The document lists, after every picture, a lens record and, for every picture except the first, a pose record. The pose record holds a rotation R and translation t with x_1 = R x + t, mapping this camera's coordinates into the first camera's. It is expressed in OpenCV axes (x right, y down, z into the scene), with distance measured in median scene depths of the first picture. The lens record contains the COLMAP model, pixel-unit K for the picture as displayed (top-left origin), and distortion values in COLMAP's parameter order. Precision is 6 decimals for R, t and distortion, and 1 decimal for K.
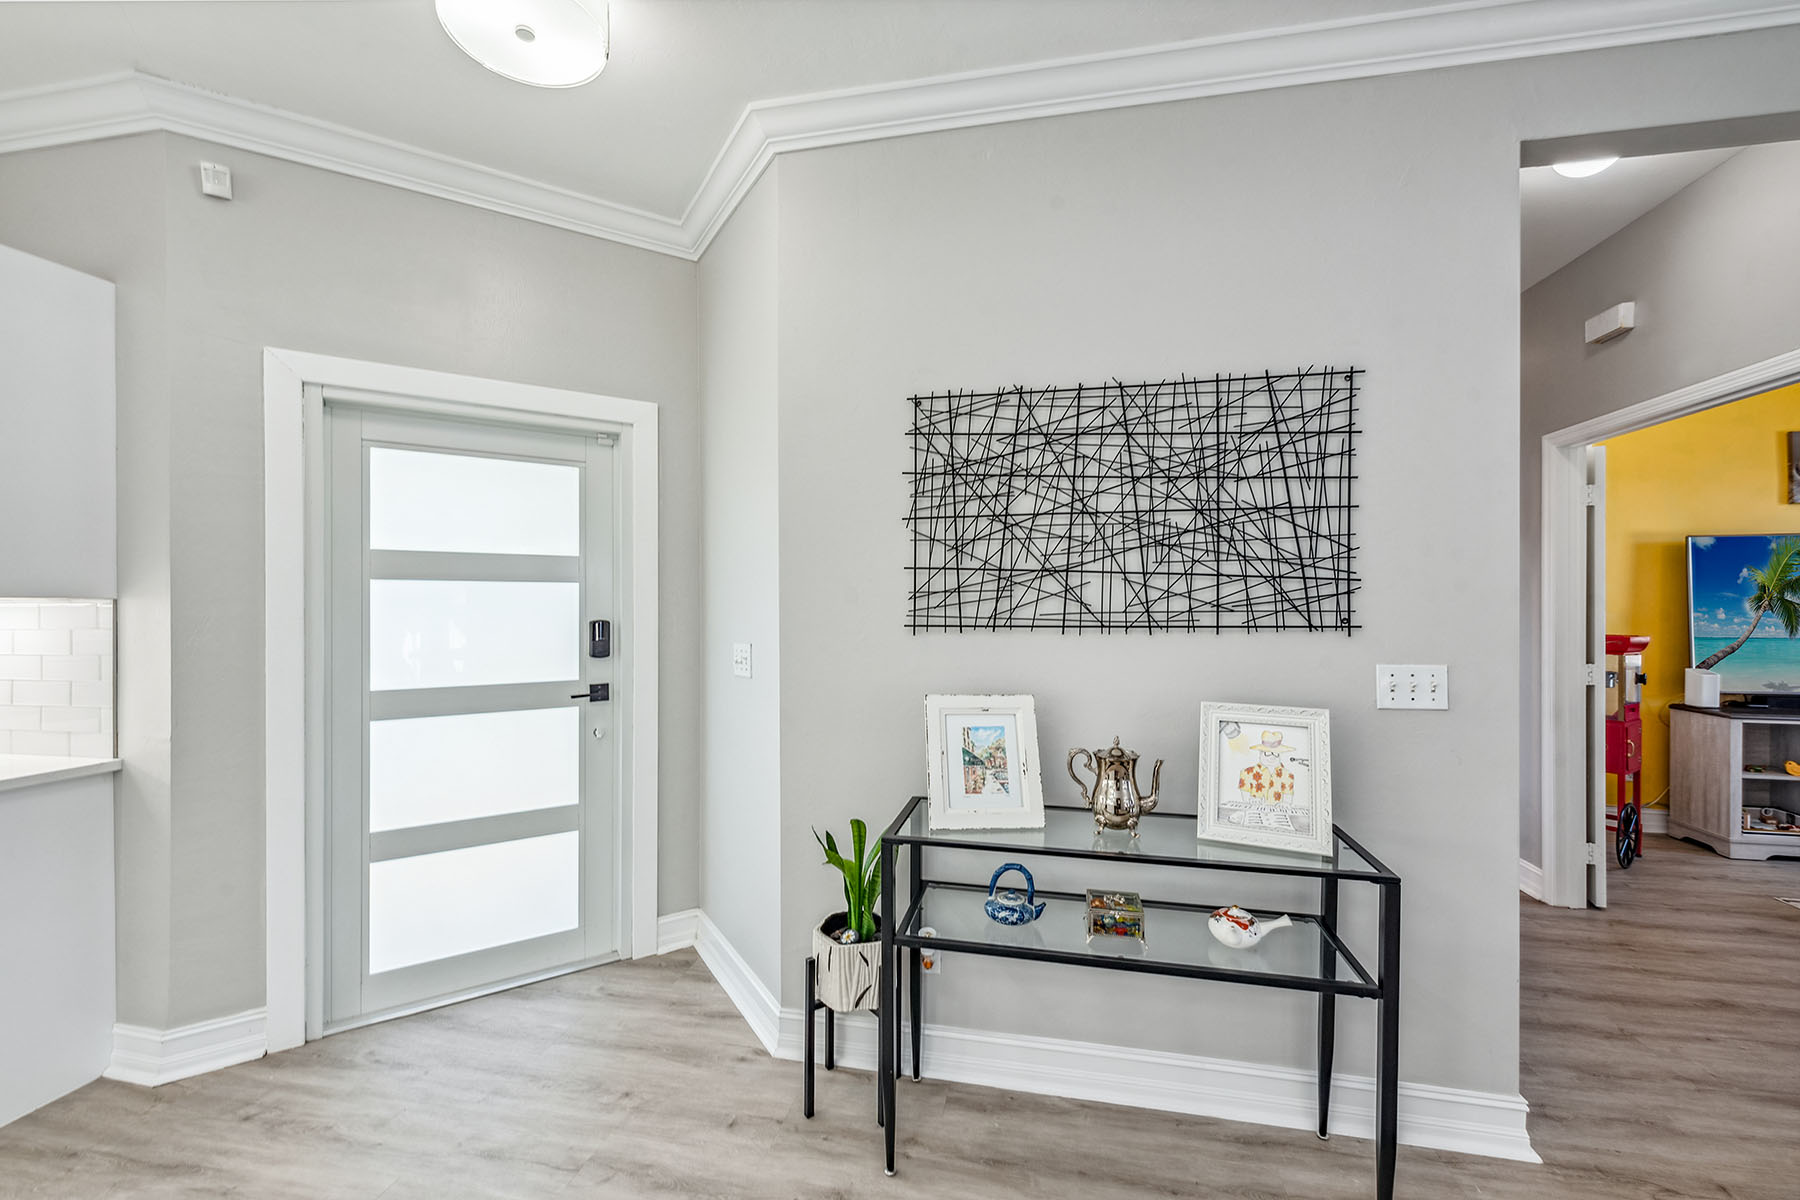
lens RADIAL K [[735.7, 0, 904.3], [0, 735.7, 604.5], [0, 0, 1]] dist [0.005084, -0.002939]
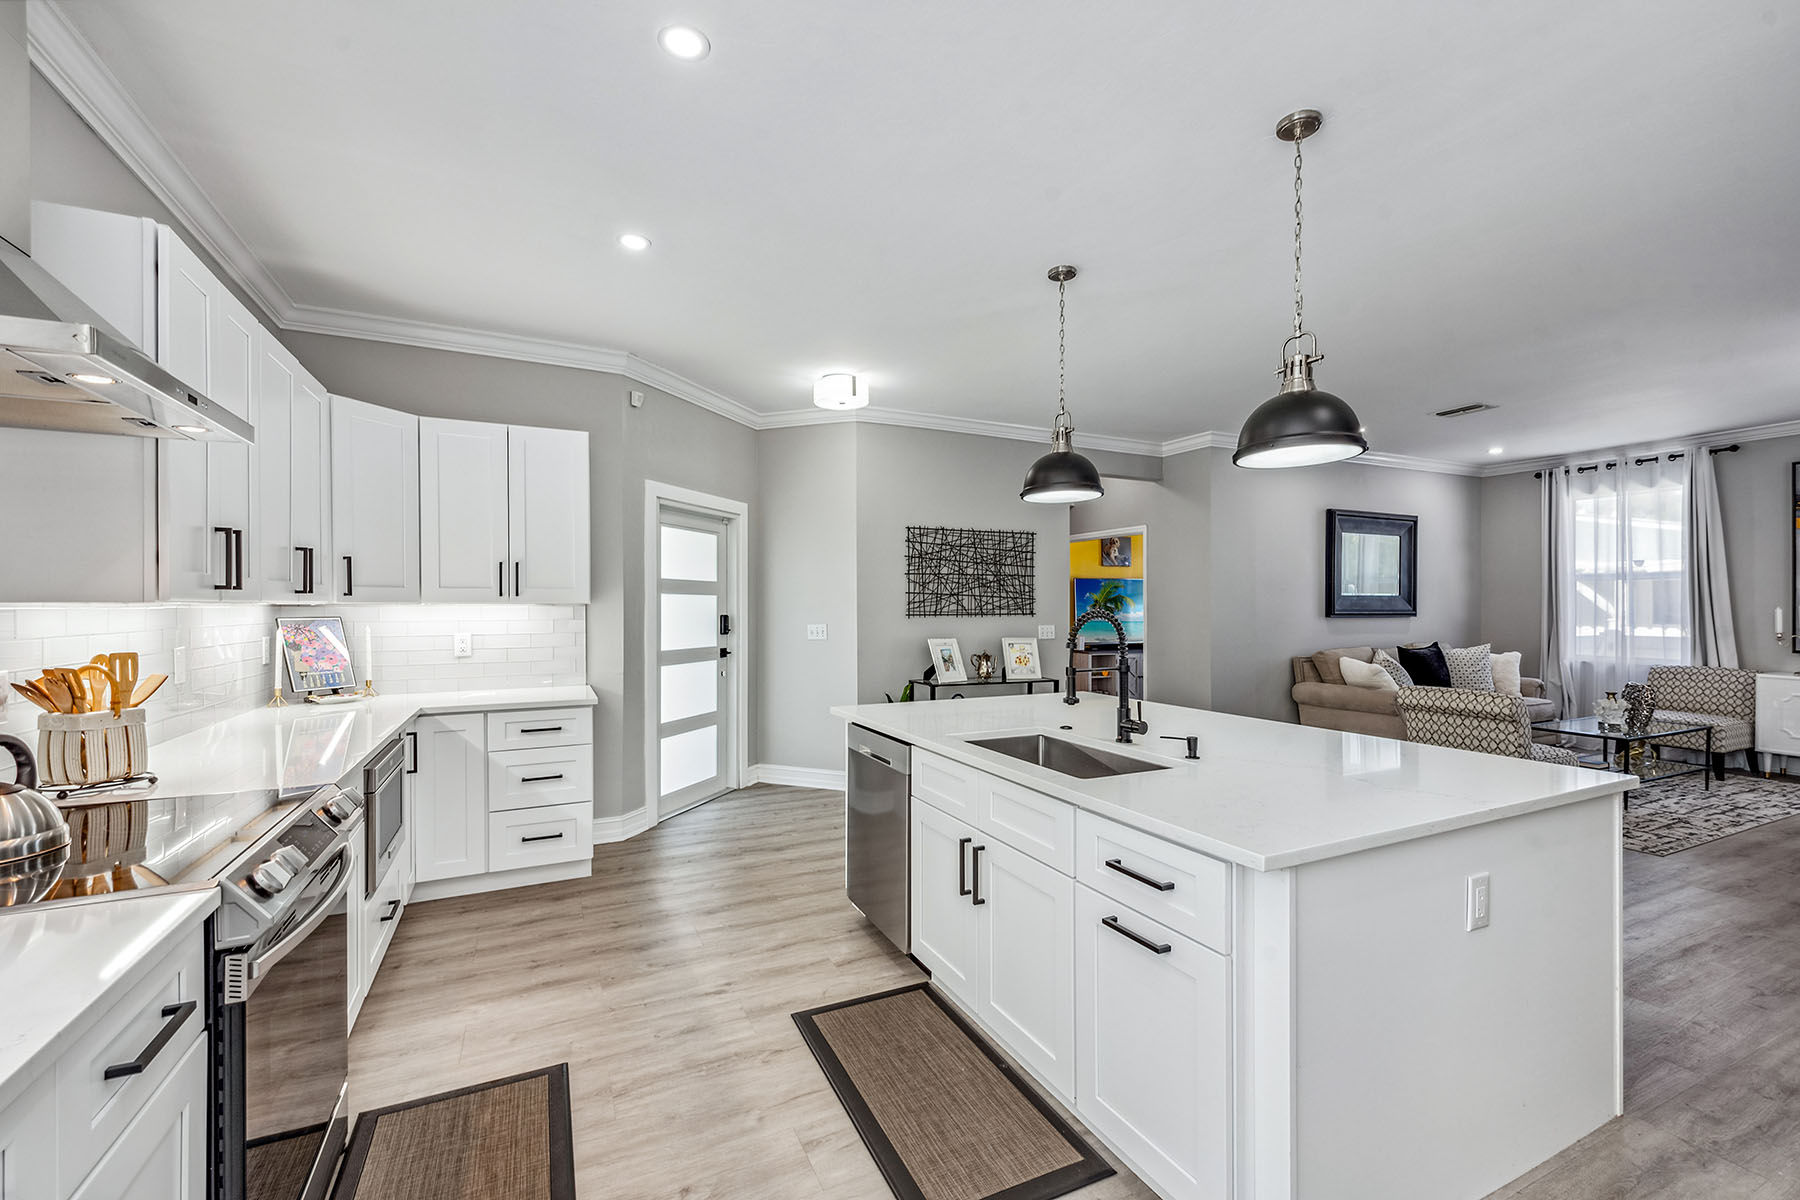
lens RADIAL K [[735.7, 0, 907.9], [0, 735.7, 603.7], [0, 0, 1]] dist [0.005084, -0.002939]
pose [[0.792030, 0.003033, 0.610474, -1.646624], [0.000717, 0.999982, -0.005898, 0.005073], [-0.610481, 0.005109, 0.792014, -1.109383]]
